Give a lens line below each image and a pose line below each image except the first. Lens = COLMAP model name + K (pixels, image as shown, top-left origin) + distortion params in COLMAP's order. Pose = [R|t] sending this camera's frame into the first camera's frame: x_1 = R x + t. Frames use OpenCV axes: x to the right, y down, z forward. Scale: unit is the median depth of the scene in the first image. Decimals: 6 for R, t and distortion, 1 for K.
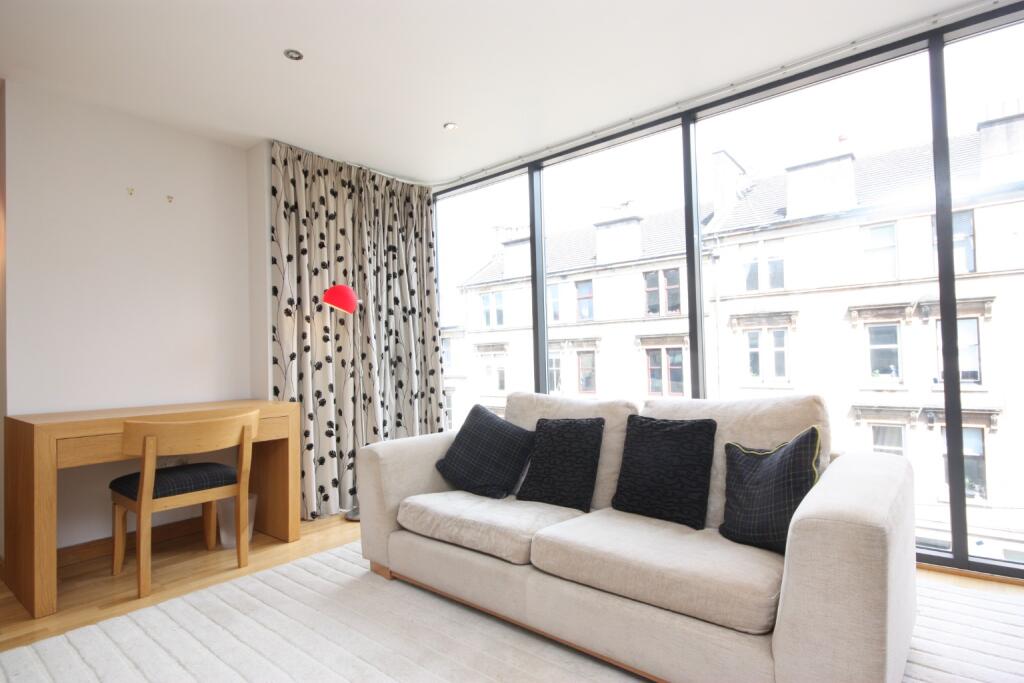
lens RADIAL K [[533.0, 0, 512.0], [0, 533.0, 341.5], [0, 0, 1]] dist [0.002873, 0.000542]
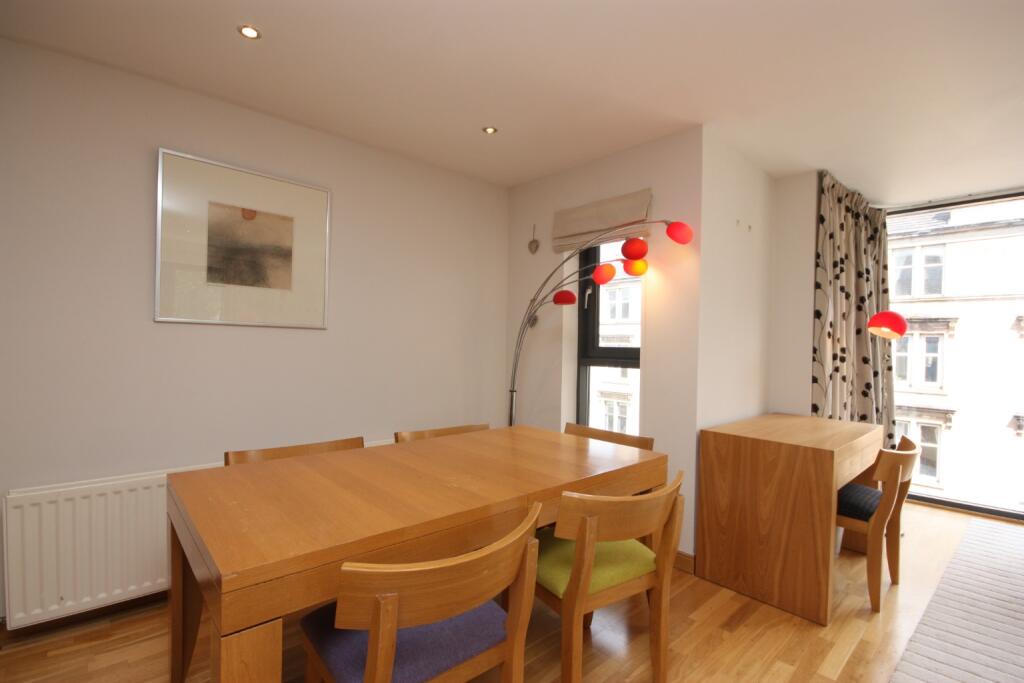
lens RADIAL K [[474.2, 0, 511.2], [0, 474.2, 347.6], [0, 0, 1]] dist [-0.002239, -0.000584]
pose [[0.987695, 0.045008, -0.149774, -0.154616], [-0.038869, 0.998290, 0.043670, -0.007884], [0.151483, -0.037311, 0.987755, -0.004601]]
